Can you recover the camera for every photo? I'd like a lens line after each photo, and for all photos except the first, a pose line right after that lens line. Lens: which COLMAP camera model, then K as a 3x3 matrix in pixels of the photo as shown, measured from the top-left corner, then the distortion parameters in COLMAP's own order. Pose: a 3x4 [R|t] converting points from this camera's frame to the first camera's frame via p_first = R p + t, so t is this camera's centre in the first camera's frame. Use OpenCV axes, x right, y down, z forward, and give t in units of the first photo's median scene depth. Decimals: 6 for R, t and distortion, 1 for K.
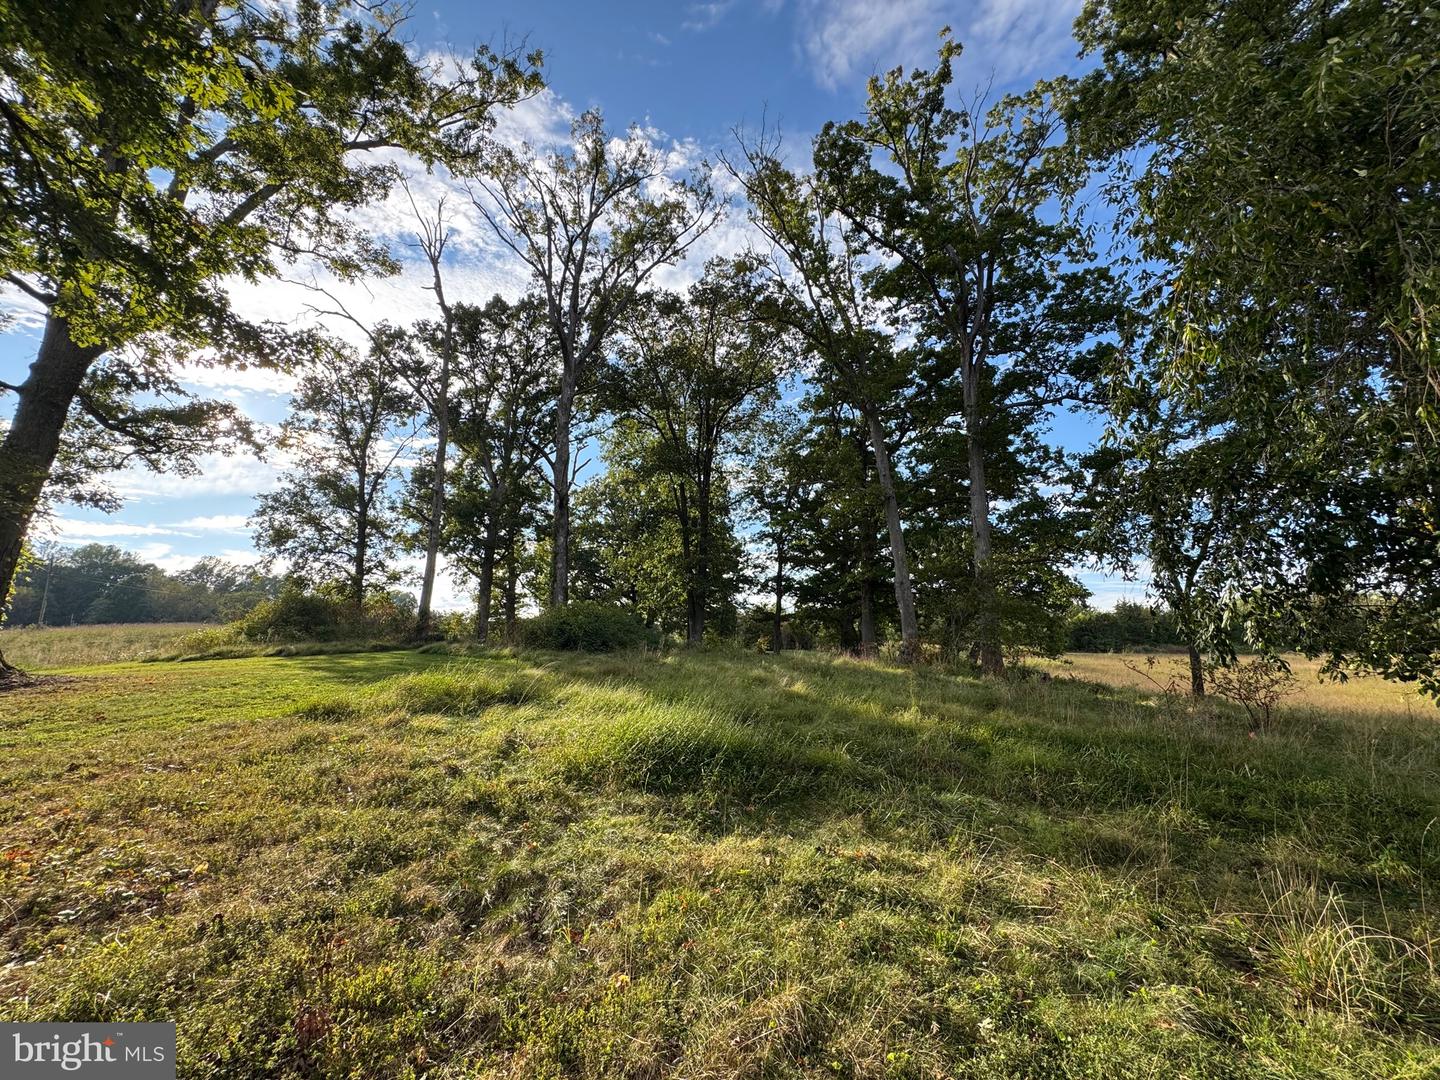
lens RADIAL K [[575.4, 0, 716.4], [0, 575.4, 536.7], [0, 0, 1]] dist [0.000594, 0.000198]
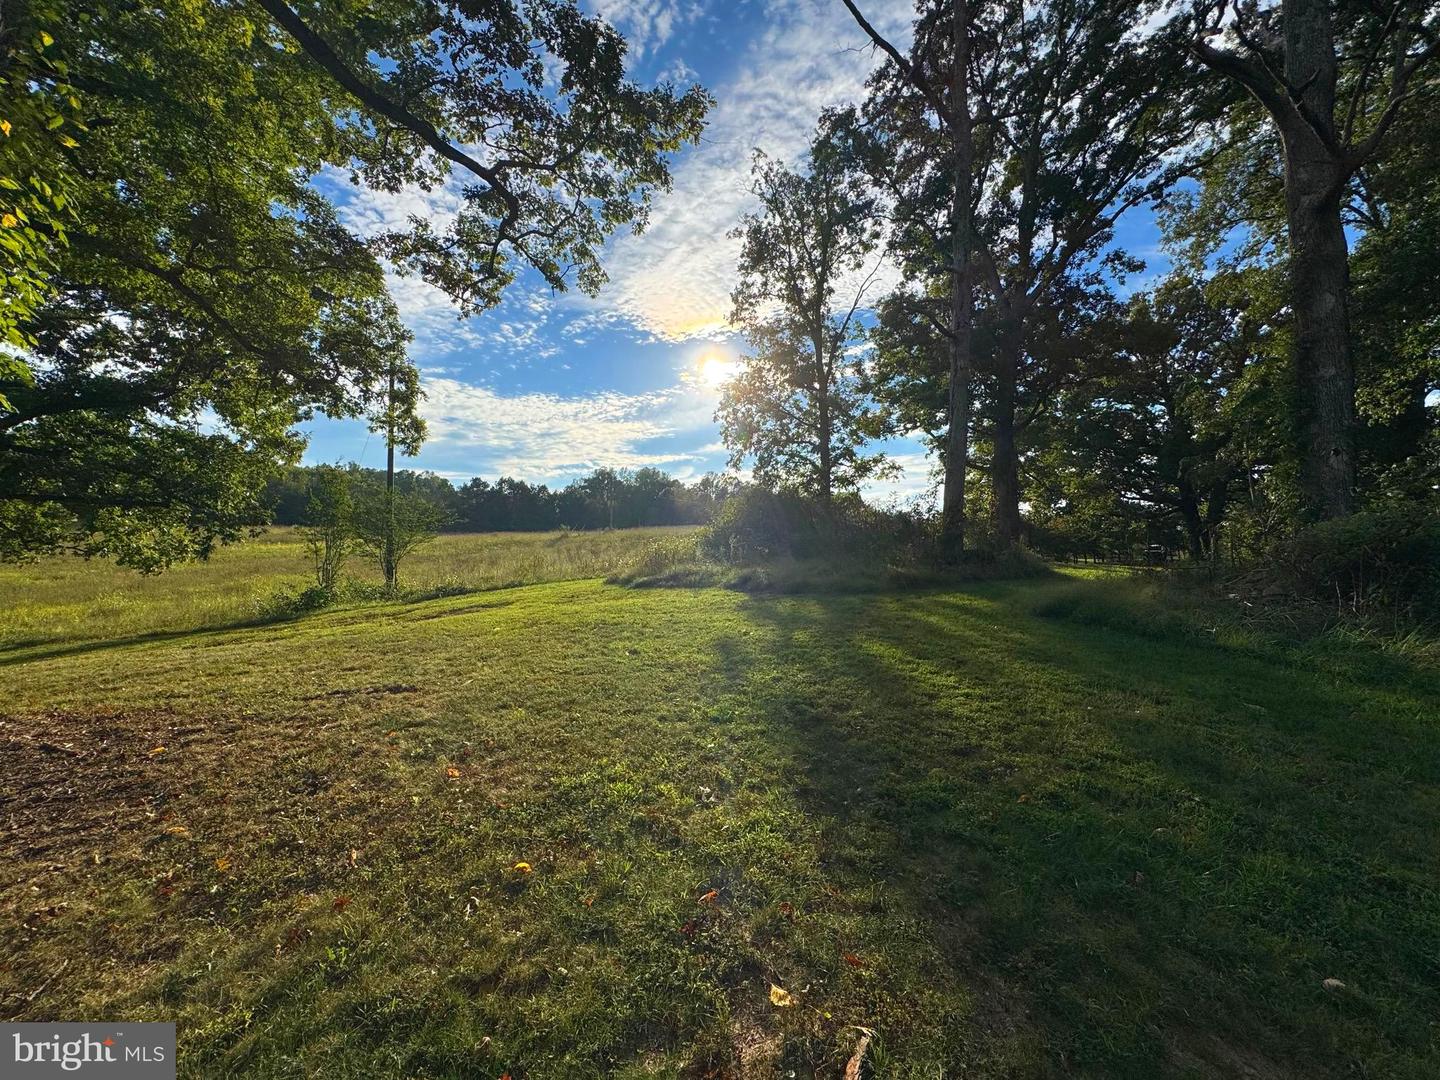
lens RADIAL K [[575.4, 0, 719.3], [0, 575.4, 535.4], [0, 0, 1]] dist [0.000594, 0.000198]
pose [[0.755674, 0.006832, -0.654912, -0.197032], [0.105466, 0.985627, 0.131974, 0.038112], [0.646401, -0.168800, 0.744092, 0.275992]]
